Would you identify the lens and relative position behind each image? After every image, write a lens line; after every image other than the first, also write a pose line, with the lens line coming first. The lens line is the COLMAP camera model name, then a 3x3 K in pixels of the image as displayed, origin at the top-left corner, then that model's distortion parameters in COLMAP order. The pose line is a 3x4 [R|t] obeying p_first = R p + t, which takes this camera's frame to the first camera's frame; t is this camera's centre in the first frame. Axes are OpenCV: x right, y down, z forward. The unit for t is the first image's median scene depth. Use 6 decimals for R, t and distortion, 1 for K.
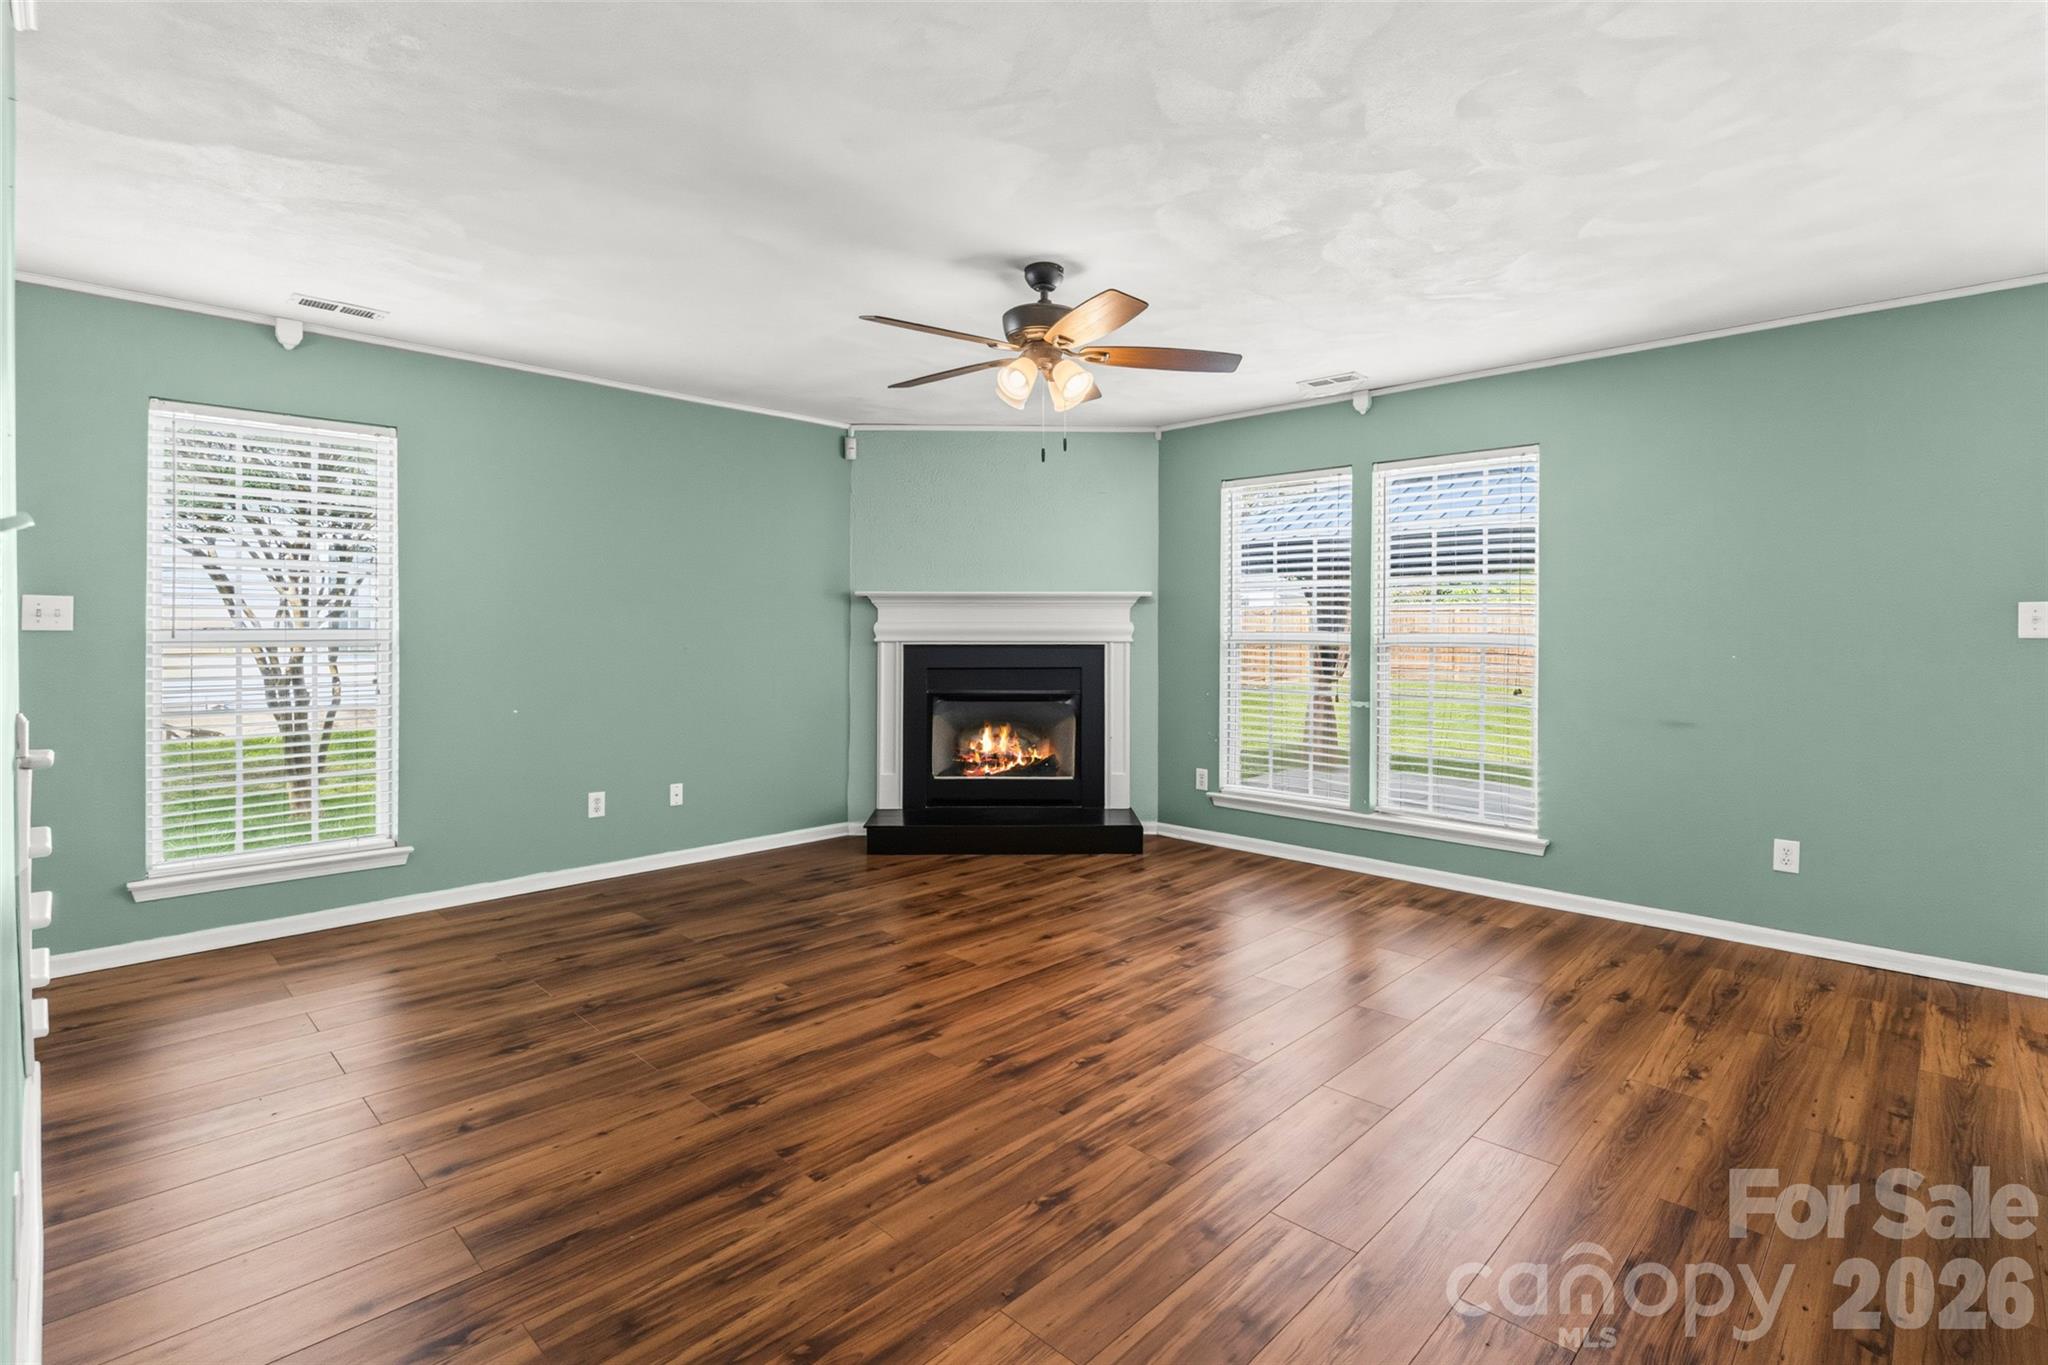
lens RADIAL K [[973.7, 0, 1035.5], [0, 973.7, 622.8], [0, 0, 1]] dist [0.000033, -0.000353]
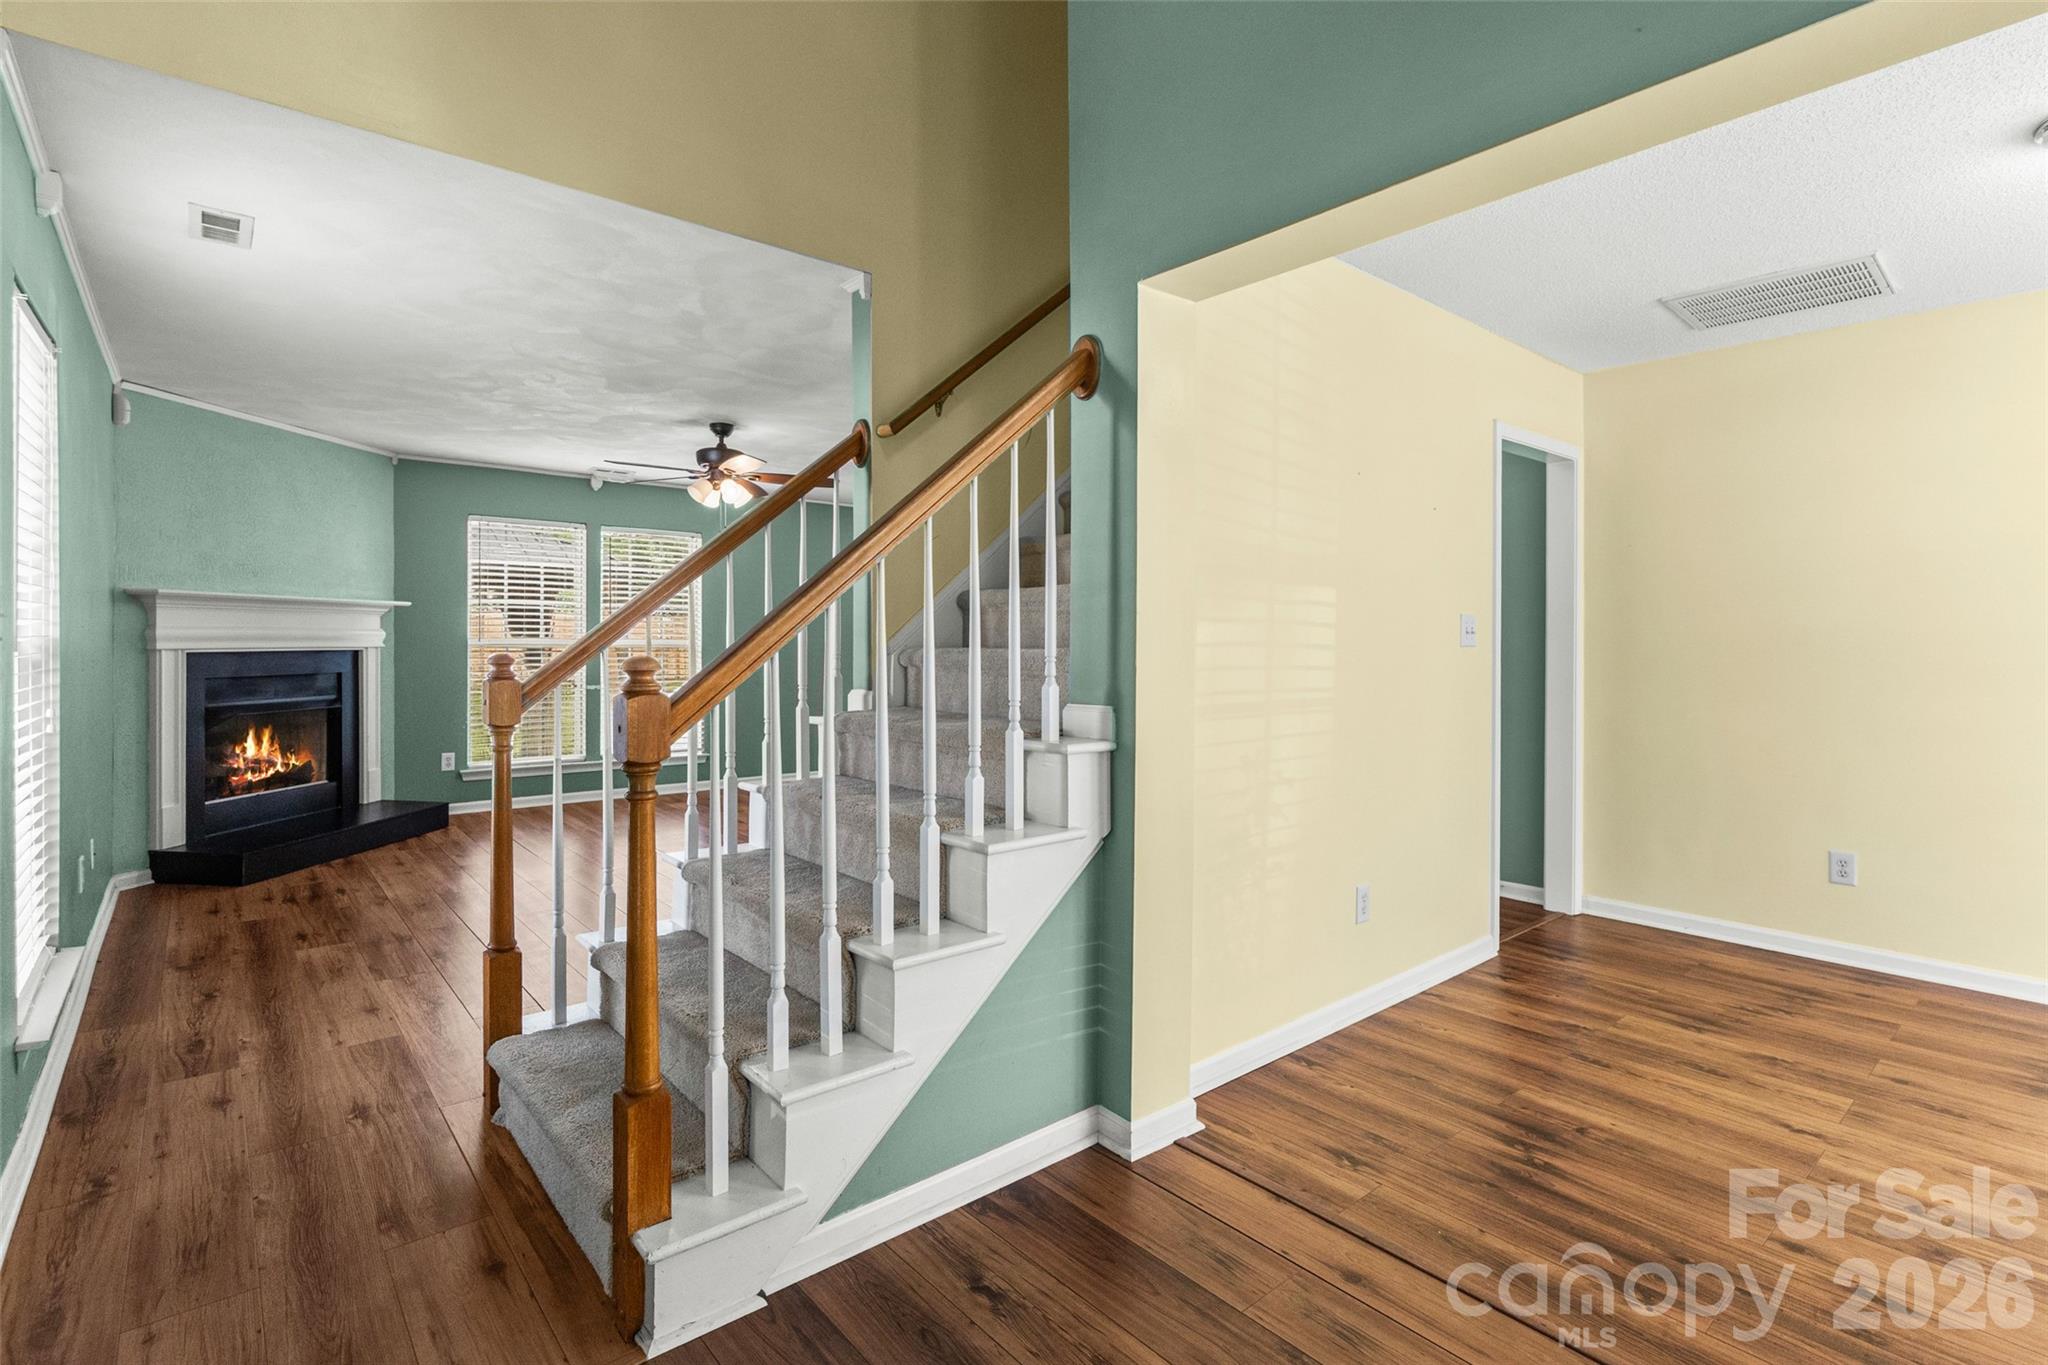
lens RADIAL K [[973.7, 0, 1043.3], [0, 973.7, 643.9], [0, 0, 1]] dist [0.000033, -0.000353]
pose [[0.096723, -0.006946, 0.995287, -1.016037], [-0.013179, 0.999879, 0.008259, -0.003027], [-0.995224, -0.013916, 0.096620, 0.185538]]
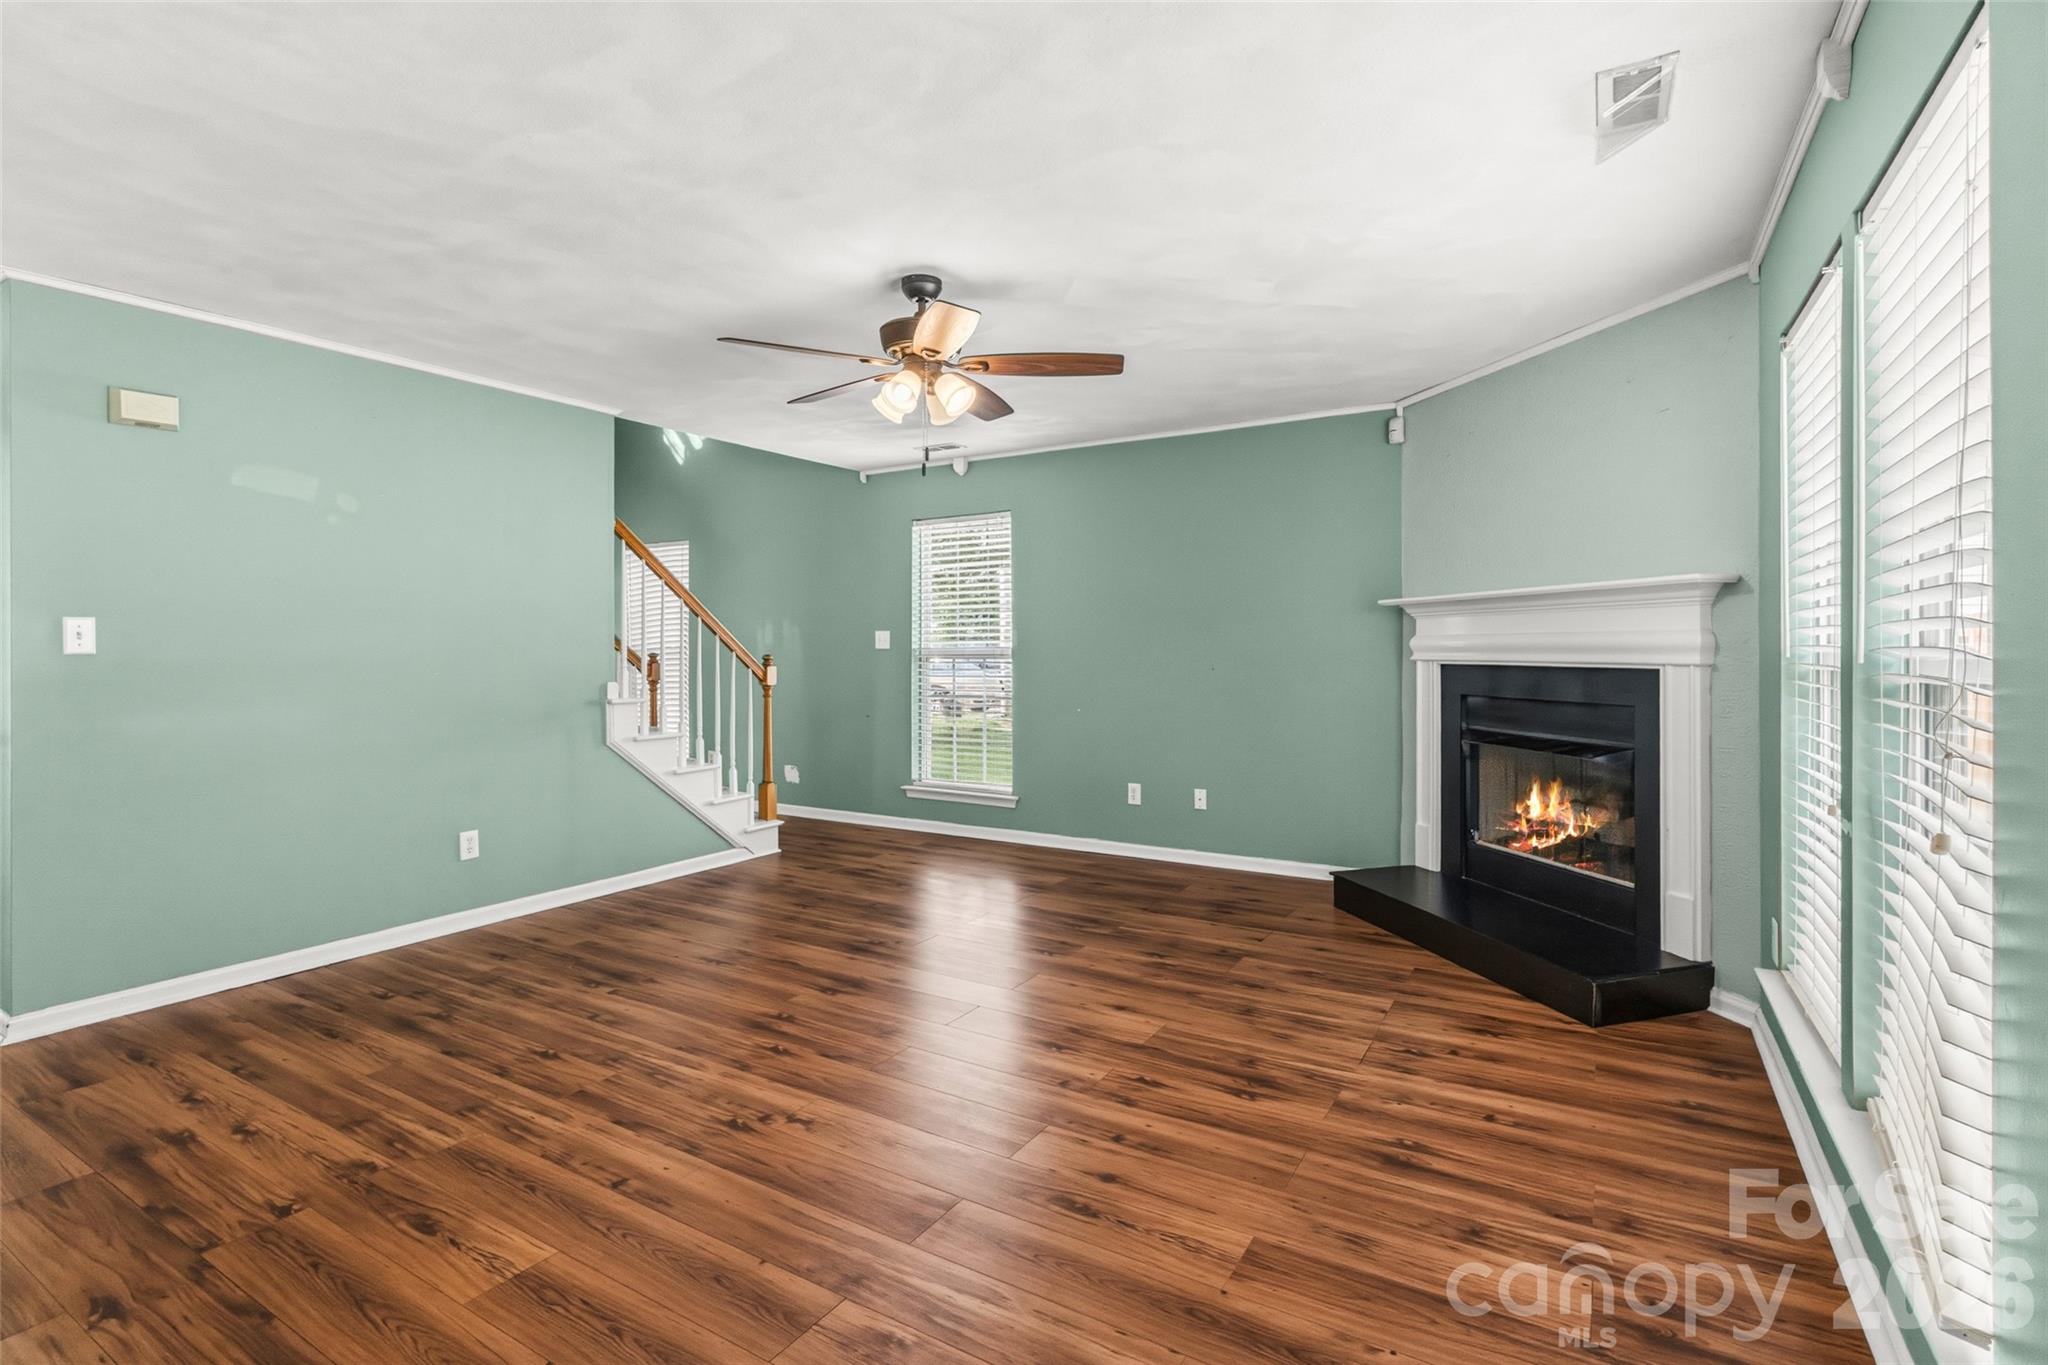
lens RADIAL K [[973.7, 0, 1029.7], [0, 973.7, 647.7], [0, 0, 1]] dist [0.000033, -0.000353]
pose [[0.209705, -0.004212, -0.977756, 0.627274], [0.012204, 0.999924, -0.001690, 0.007170], [0.977688, -0.011578, 0.209741, 0.567984]]
